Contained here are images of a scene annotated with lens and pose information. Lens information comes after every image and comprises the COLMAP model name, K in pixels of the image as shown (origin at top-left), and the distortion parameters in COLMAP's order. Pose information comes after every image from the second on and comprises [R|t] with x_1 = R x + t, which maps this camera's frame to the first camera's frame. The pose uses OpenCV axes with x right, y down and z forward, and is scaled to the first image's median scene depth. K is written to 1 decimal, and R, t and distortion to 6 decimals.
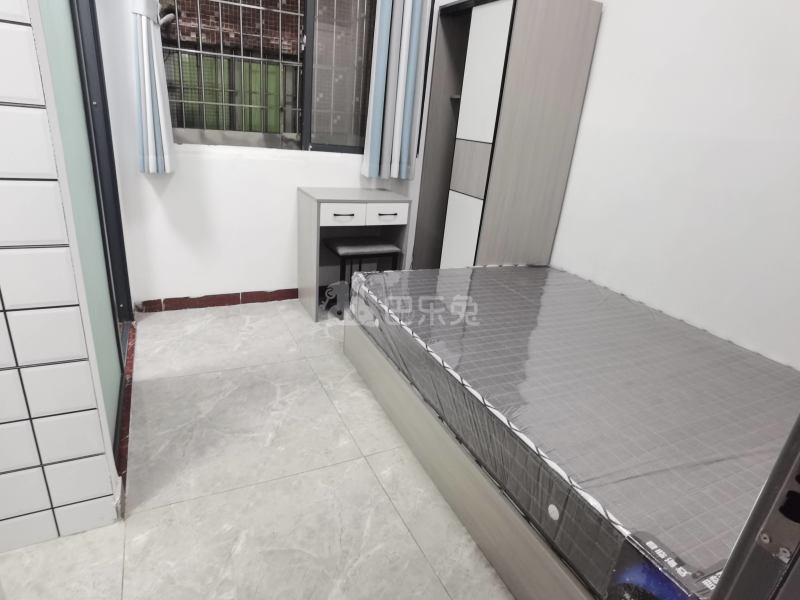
lens RADIAL K [[476.8, 0, 398.5], [0, 476.8, 303.2], [0, 0, 1]] dist [-0.025713, 0.007413]
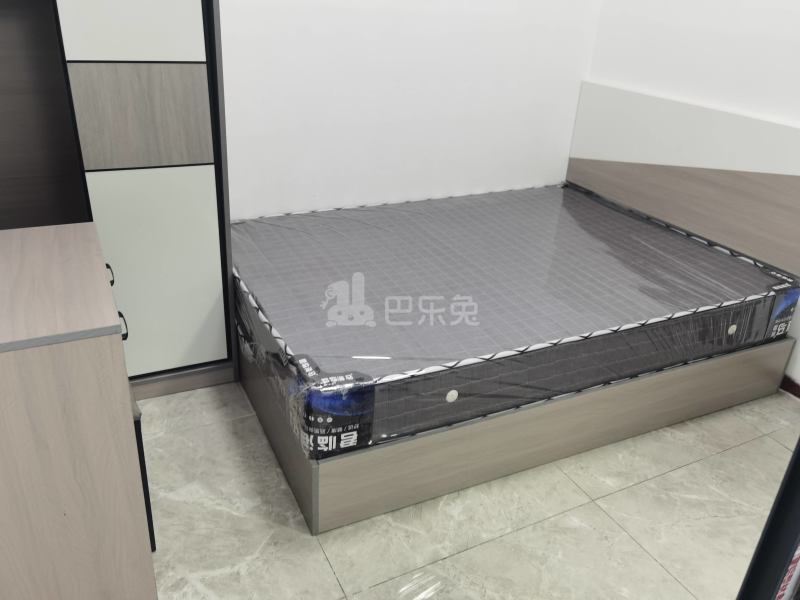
lens RADIAL K [[651.3, 0, 402.6], [0, 651.3, 304.9], [0, 0, 1]] dist [0.023605, 0.016149]
pose [[-0.020666, -0.526687, 0.849808, -0.854693], [0.314130, 0.803524, 0.505640, -0.612849], [-0.949155, 0.277400, 0.148842, 1.100562]]
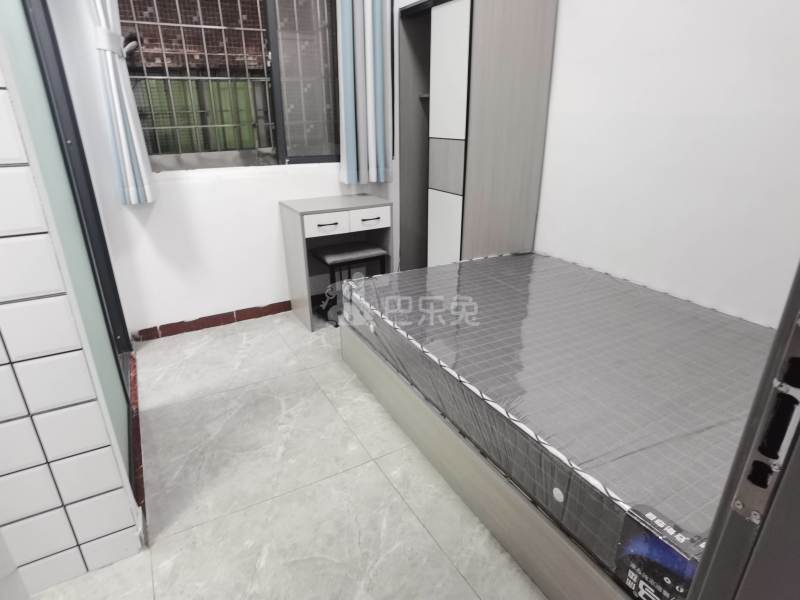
lens RADIAL K [[476.8, 0, 398.4], [0, 476.8, 304.2], [0, 0, 1]] dist [-0.025713, 0.007413]
pose [[0.993967, -0.108891, 0.013125, 0.004929], [0.108713, 0.993980, 0.013598, -0.021316], [-0.014526, -0.012089, 0.999821, -0.027948]]
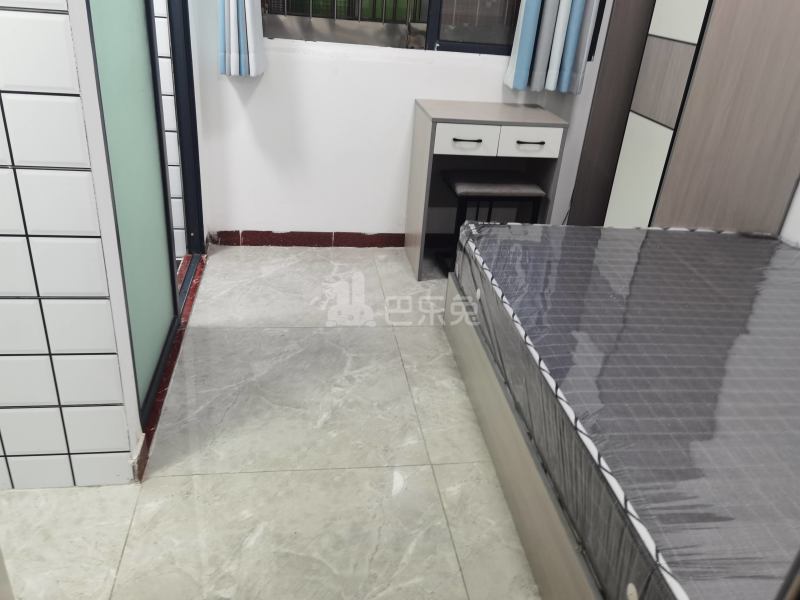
lens RADIAL K [[651.3, 0, 395.5], [0, 651.3, 295.4], [0, 0, 1]] dist [0.023605, 0.016149]
pose [[0.951788, 0.124692, -0.280270, 0.142694], [-0.105367, 0.990959, 0.083054, -0.032416], [0.288092, -0.049519, 0.956321, -0.017081]]
